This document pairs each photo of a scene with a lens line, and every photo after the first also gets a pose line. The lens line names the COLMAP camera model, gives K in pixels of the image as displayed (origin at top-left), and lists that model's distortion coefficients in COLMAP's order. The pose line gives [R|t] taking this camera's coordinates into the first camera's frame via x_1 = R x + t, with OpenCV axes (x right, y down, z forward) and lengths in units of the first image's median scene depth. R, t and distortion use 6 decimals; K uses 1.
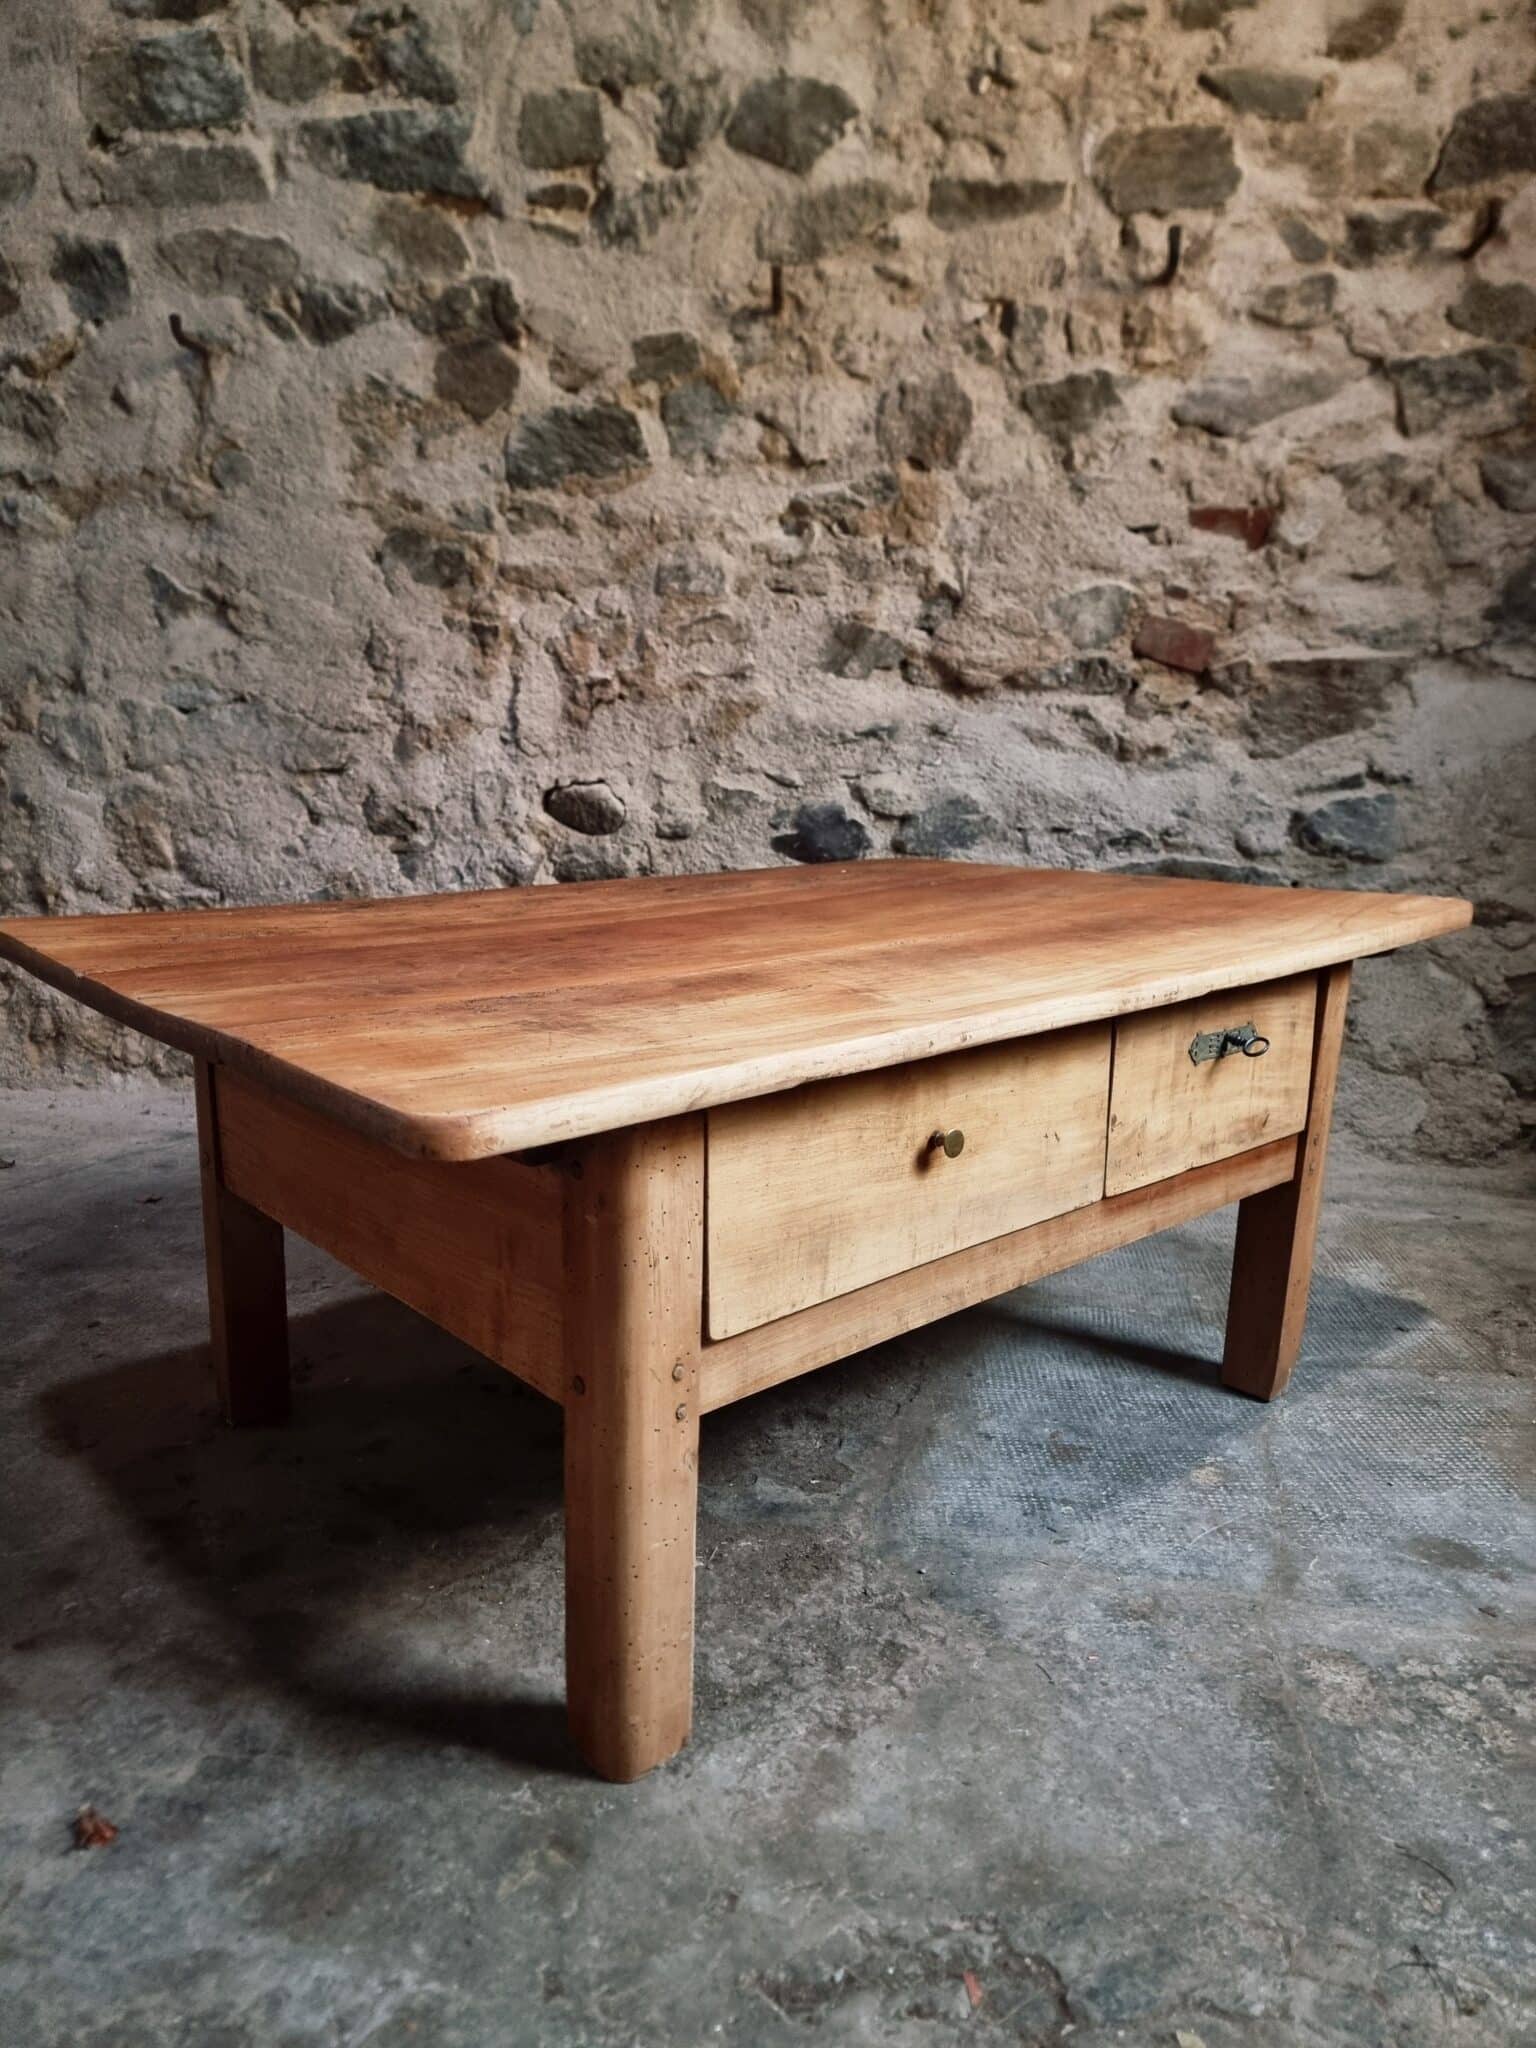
lens RADIAL K [[1443.2, 0, 758.1], [0, 1443.2, 1015.0], [0, 0, 1]] dist [0.066933, -0.064270]
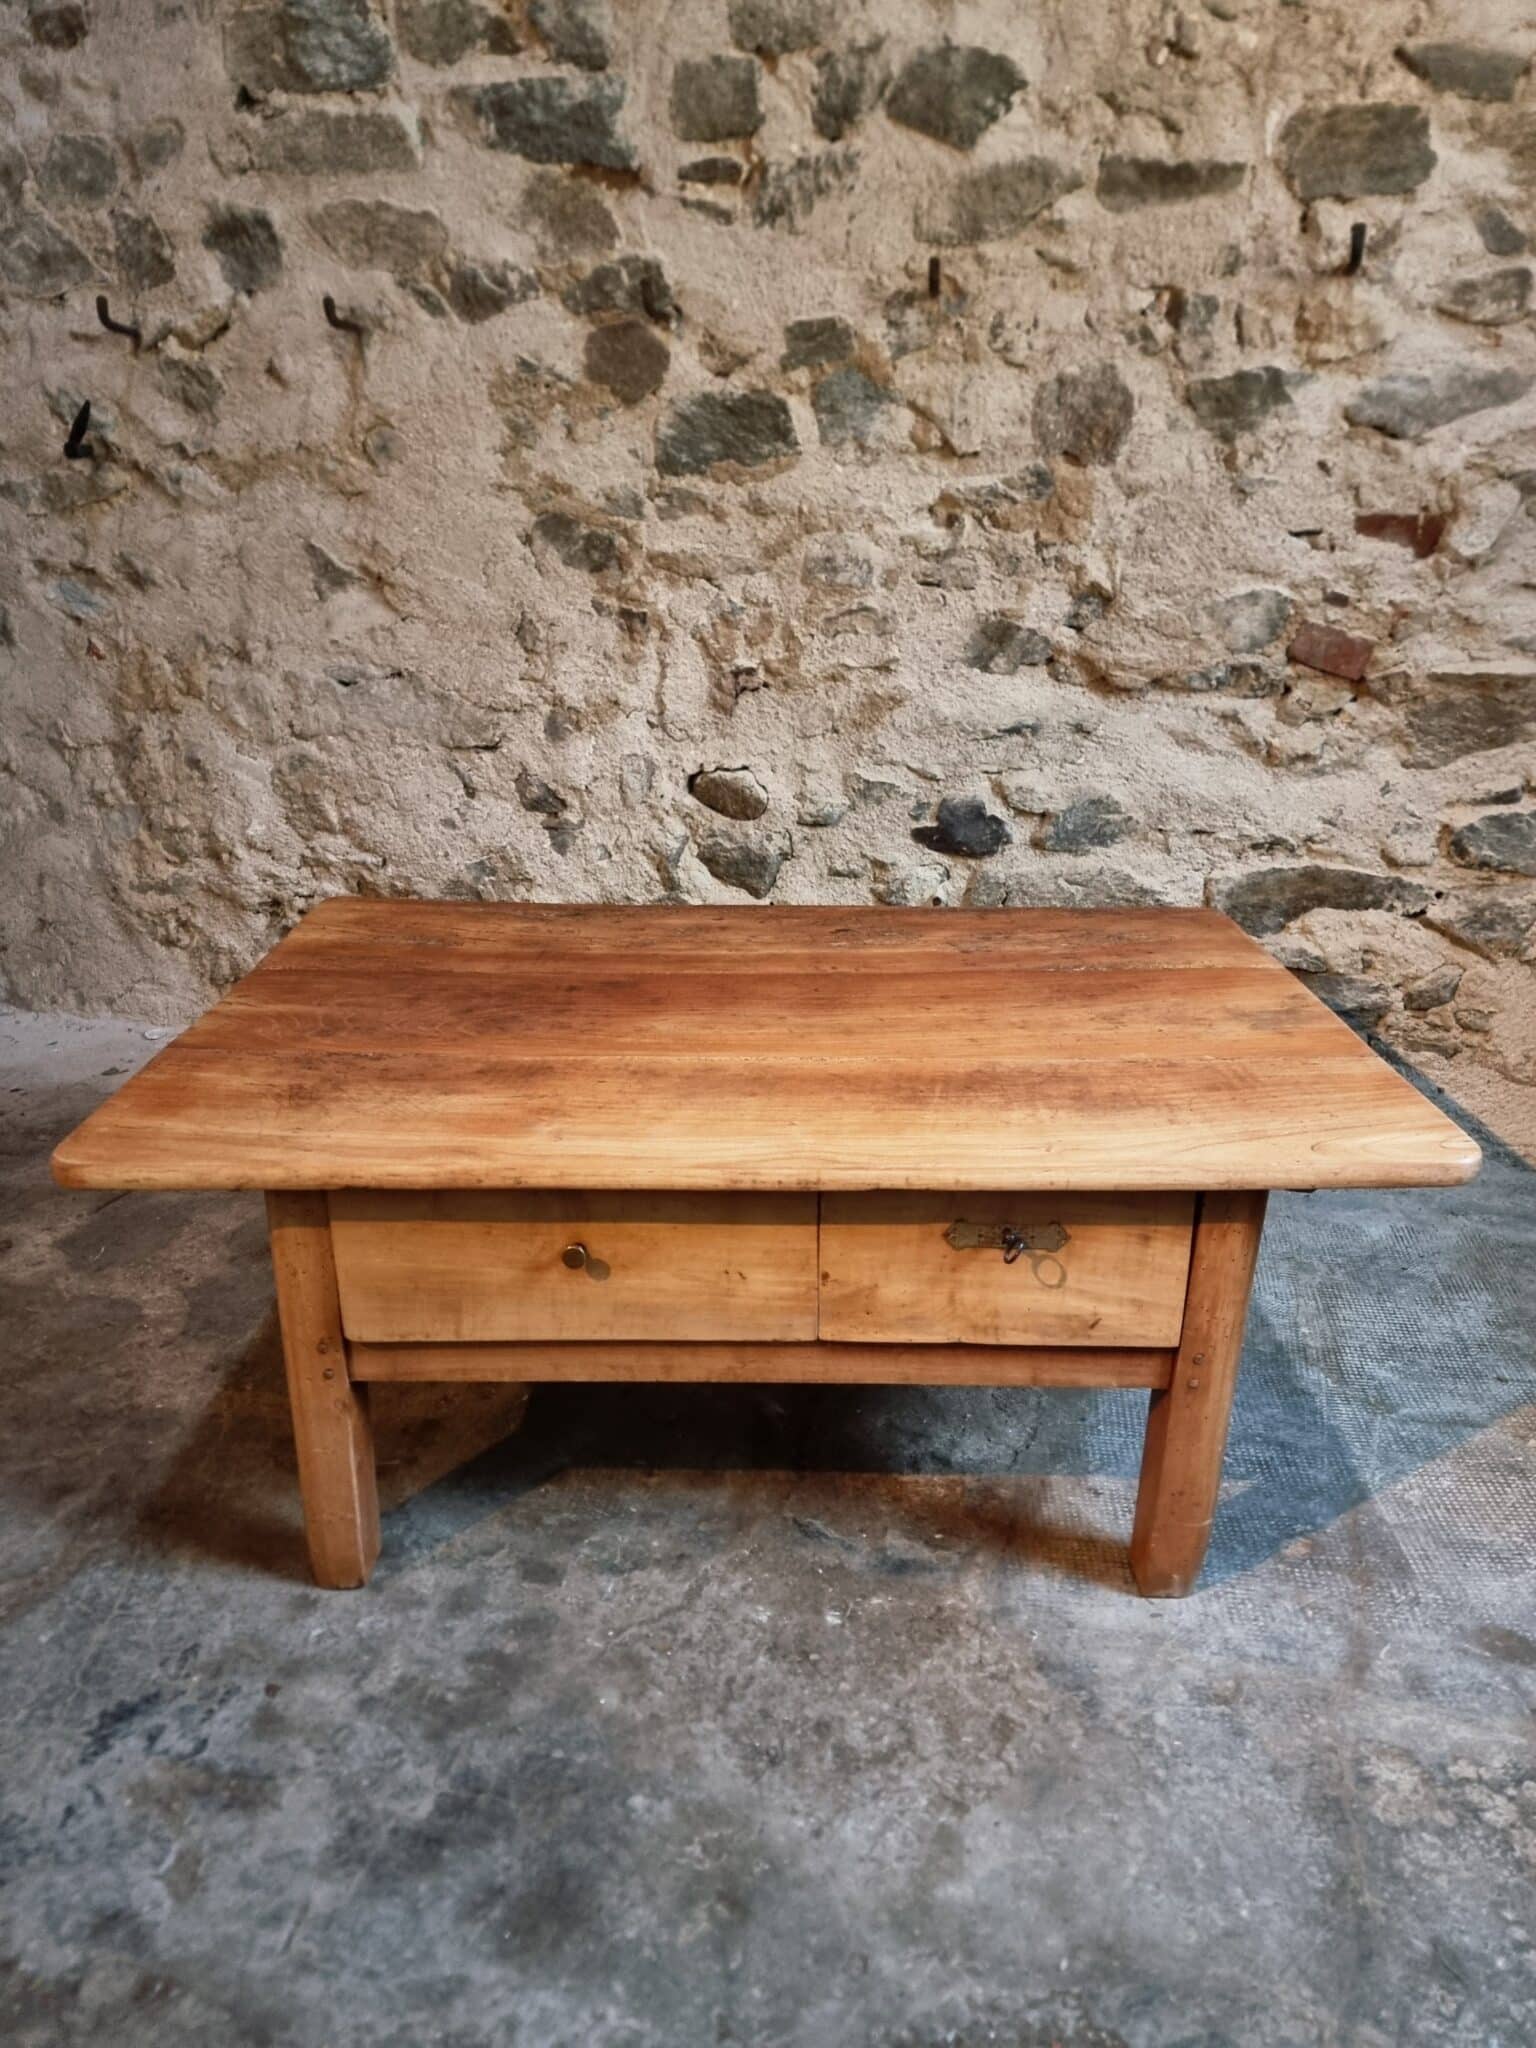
lens RADIAL K [[1479.4, 0, 765.8], [0, 1479.4, 1020.6], [0, 0, 1]] dist [0.073531, -0.066104]
pose [[0.996620, 0.023785, -0.078631, -0.008082], [-0.012093, 0.989217, 0.145954, -0.147528], [0.081255, -0.144510, 0.986161, -0.060092]]
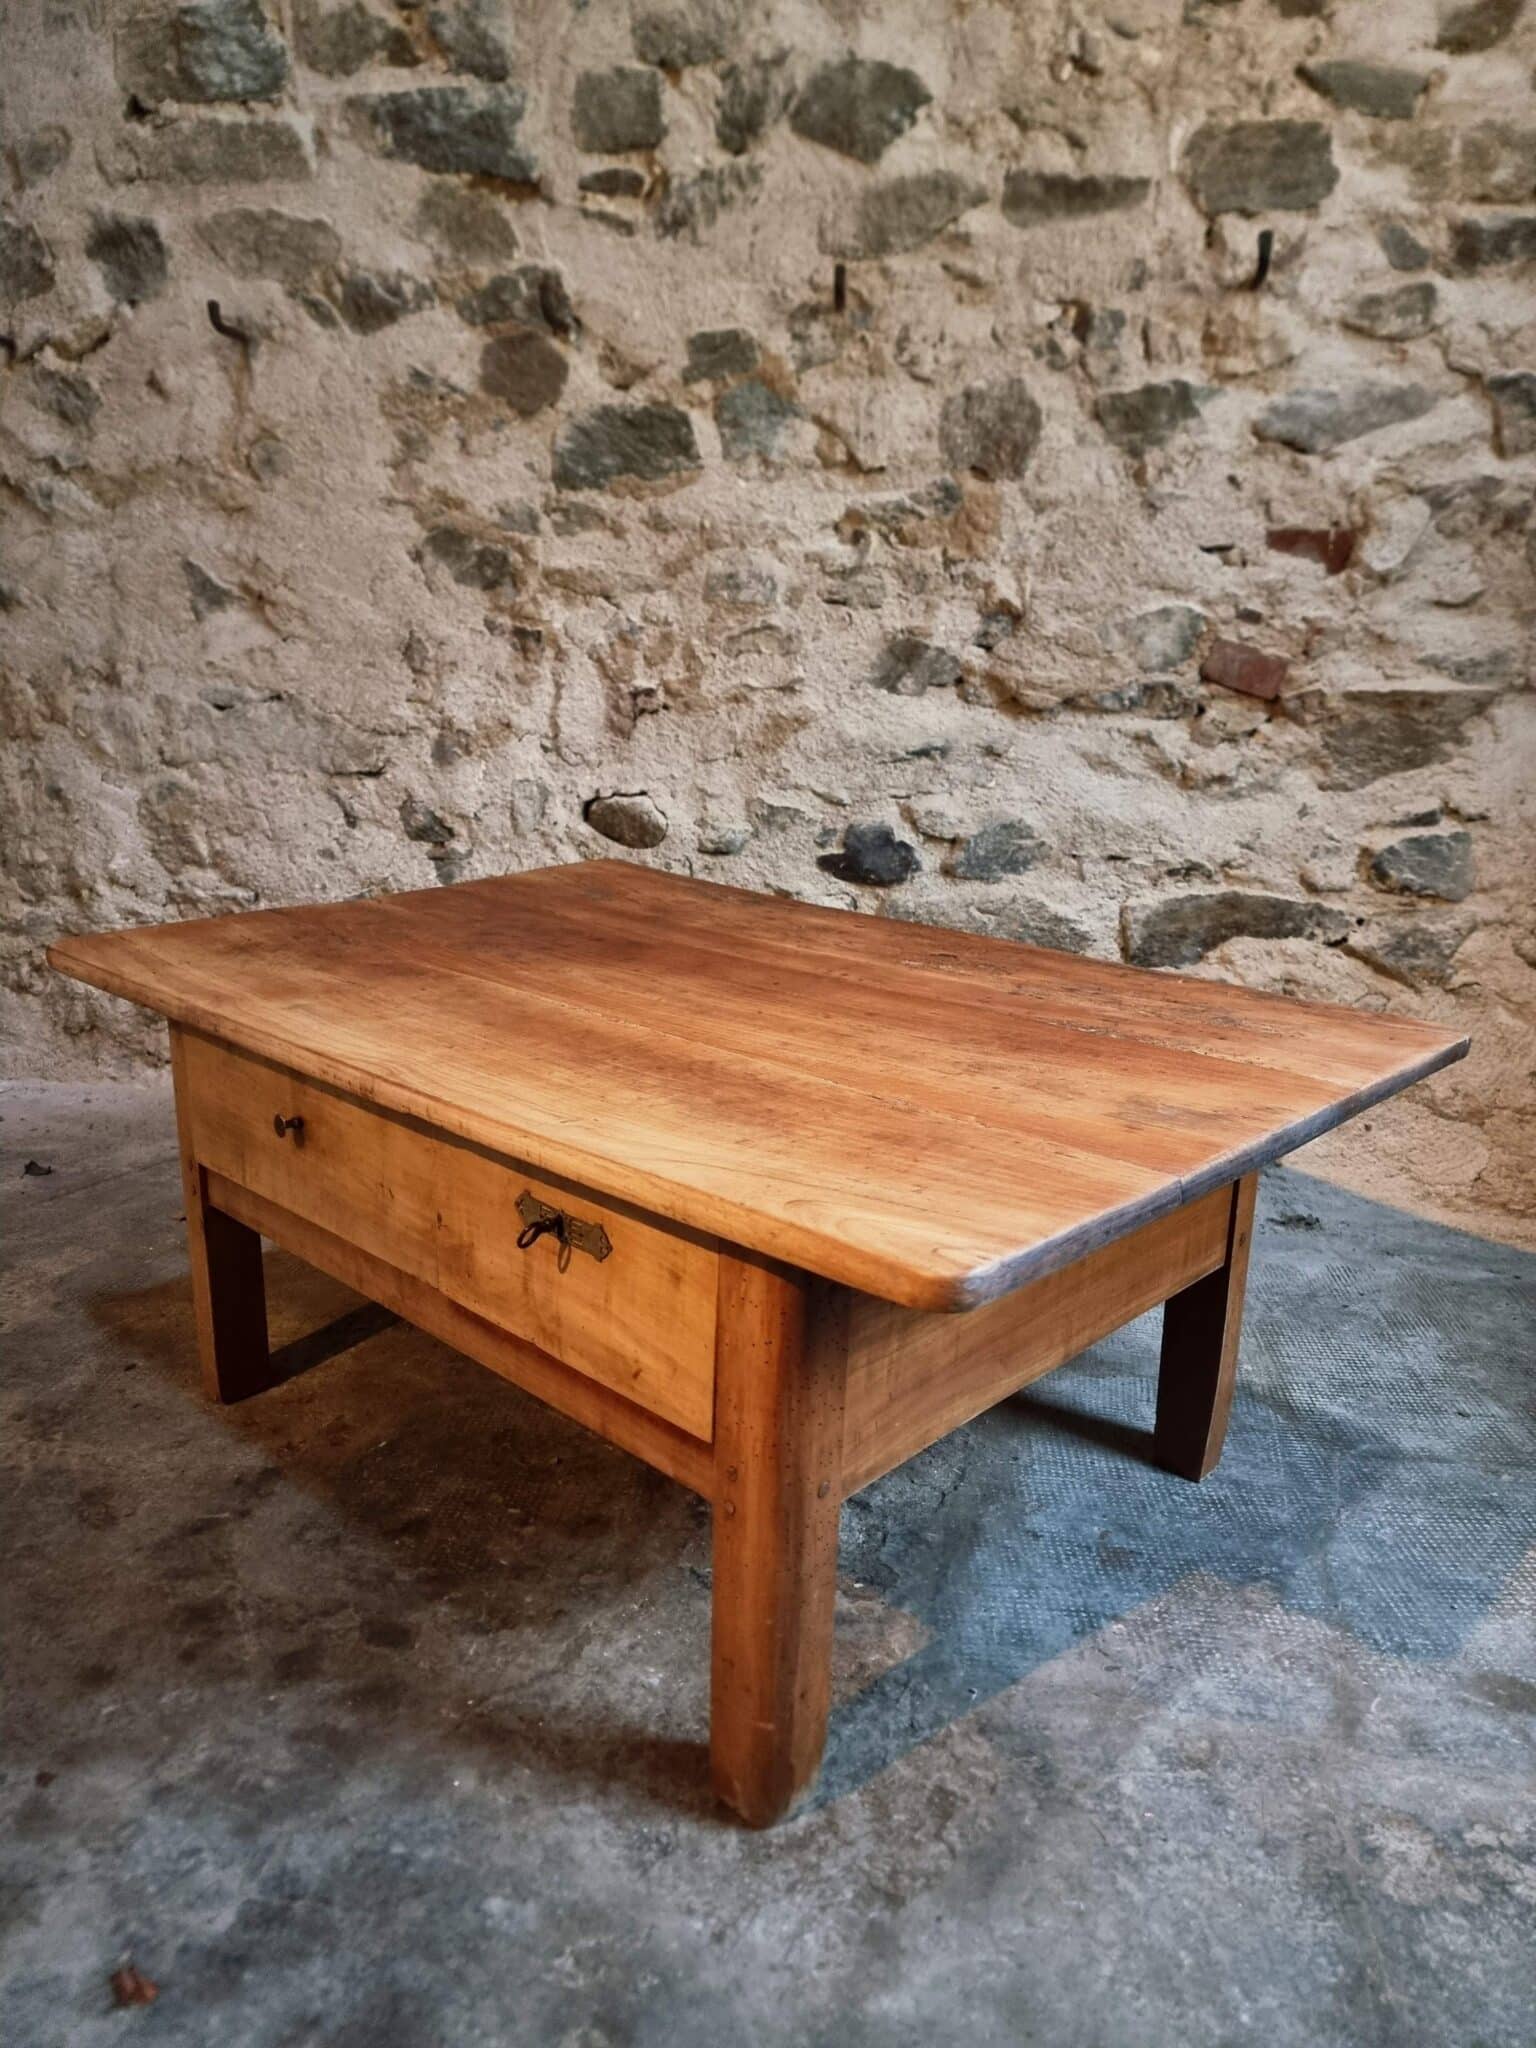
lens RADIAL K [[1442.4, 0, 747.4], [0, 1442.4, 1016.3], [0, 0, 1]] dist [0.069439, -0.066263]
pose [[0.999462, 0.023803, -0.022556, -0.013742], [-0.022673, 0.998538, 0.049071, -0.065006], [0.023691, -0.048533, 0.998541, 0.023218]]
